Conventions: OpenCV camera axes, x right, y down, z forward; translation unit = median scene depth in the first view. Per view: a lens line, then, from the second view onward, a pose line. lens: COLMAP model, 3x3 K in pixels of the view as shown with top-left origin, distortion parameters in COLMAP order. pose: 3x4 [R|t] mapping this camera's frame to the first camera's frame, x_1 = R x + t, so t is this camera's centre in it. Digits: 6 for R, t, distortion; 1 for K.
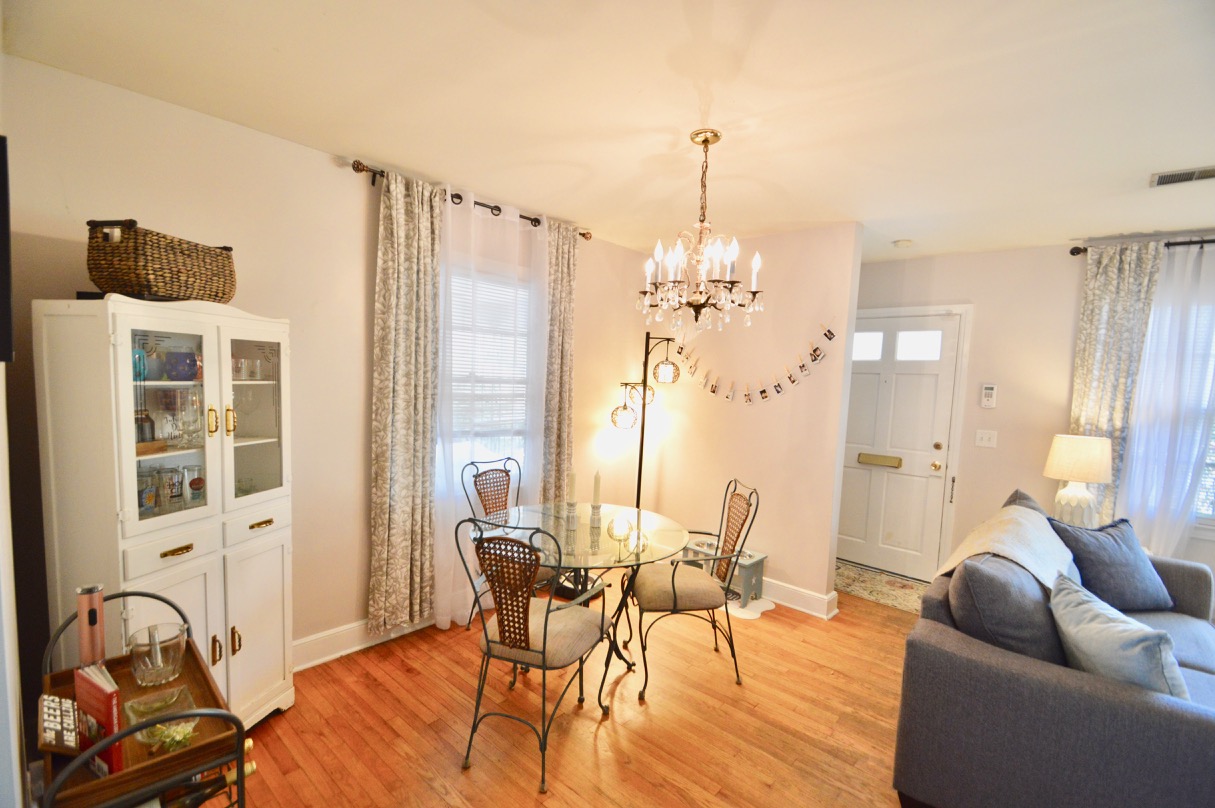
lens RADIAL K [[542.2, 0, 601.0], [0, 542.2, 420.7], [0, 0, 1]] dist [0.014857, -0.016035]
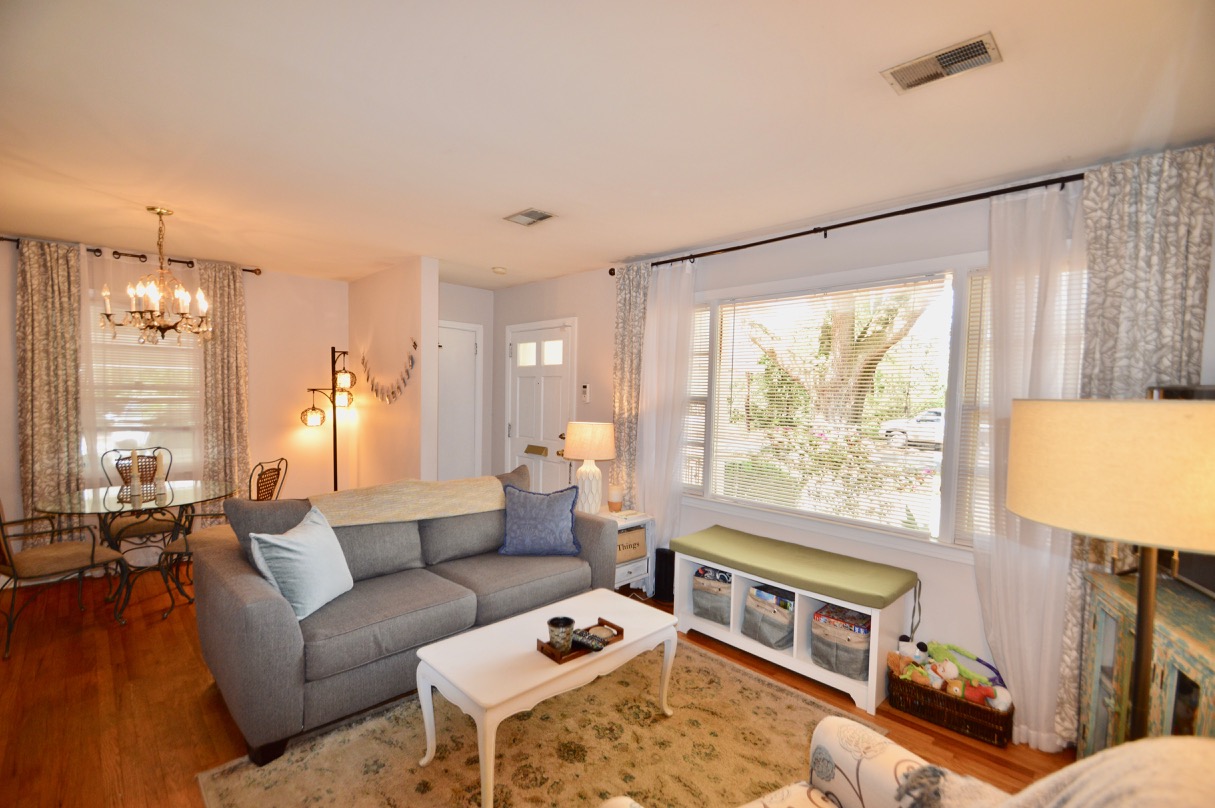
lens RADIAL K [[547.6, 0, 609.9], [0, 547.6, 424.1], [0, 0, 1]] dist [0.012490, -0.017404]
pose [[0.997634, -0.016905, -0.066638, 1.018262], [0.015319, 0.999589, -0.024239, 0.063486], [0.067020, 0.023161, 0.997483, -0.233670]]
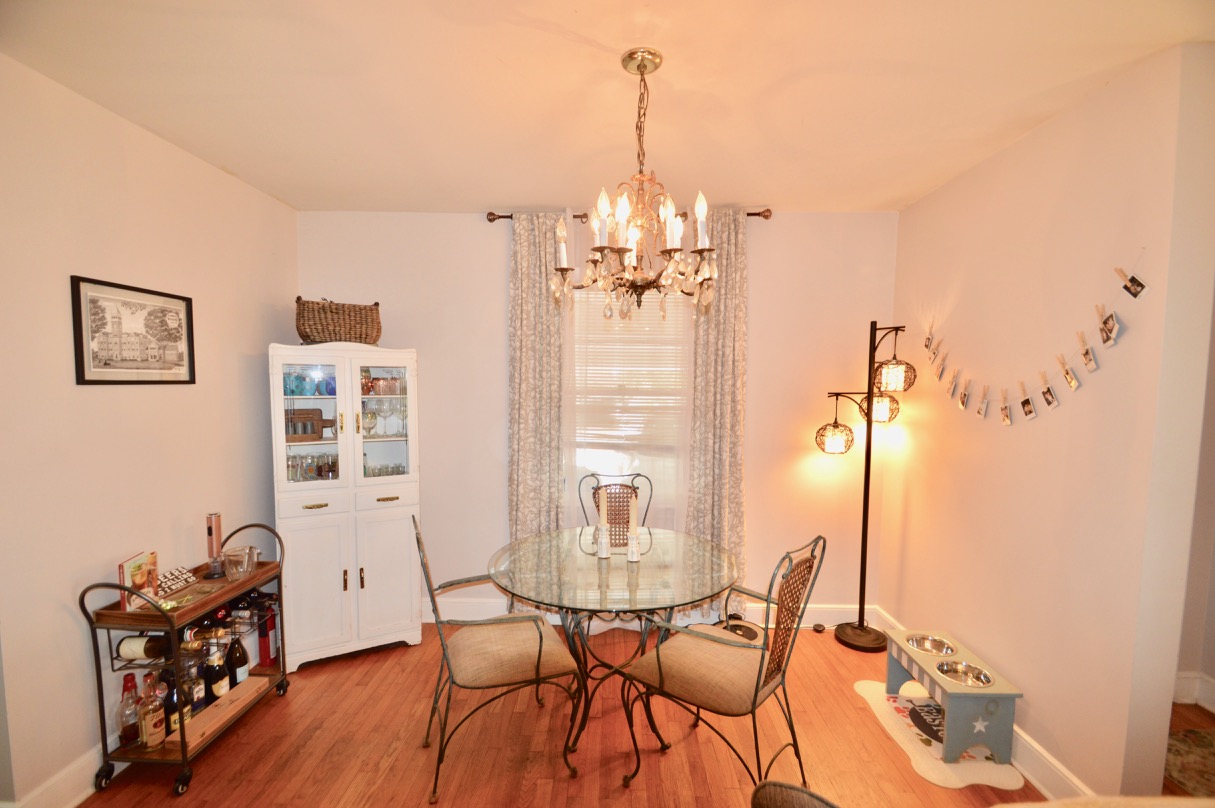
lens RADIAL K [[542.2, 0, 601.0], [0, 542.2, 420.7], [0, 0, 1]] dist [0.014857, -0.016035]
pose [[0.655358, 0.017826, -0.755108, 0.514976], [-0.043138, 0.998973, -0.013857, -0.008452], [0.754086, 0.041656, 0.655454, 0.339291]]
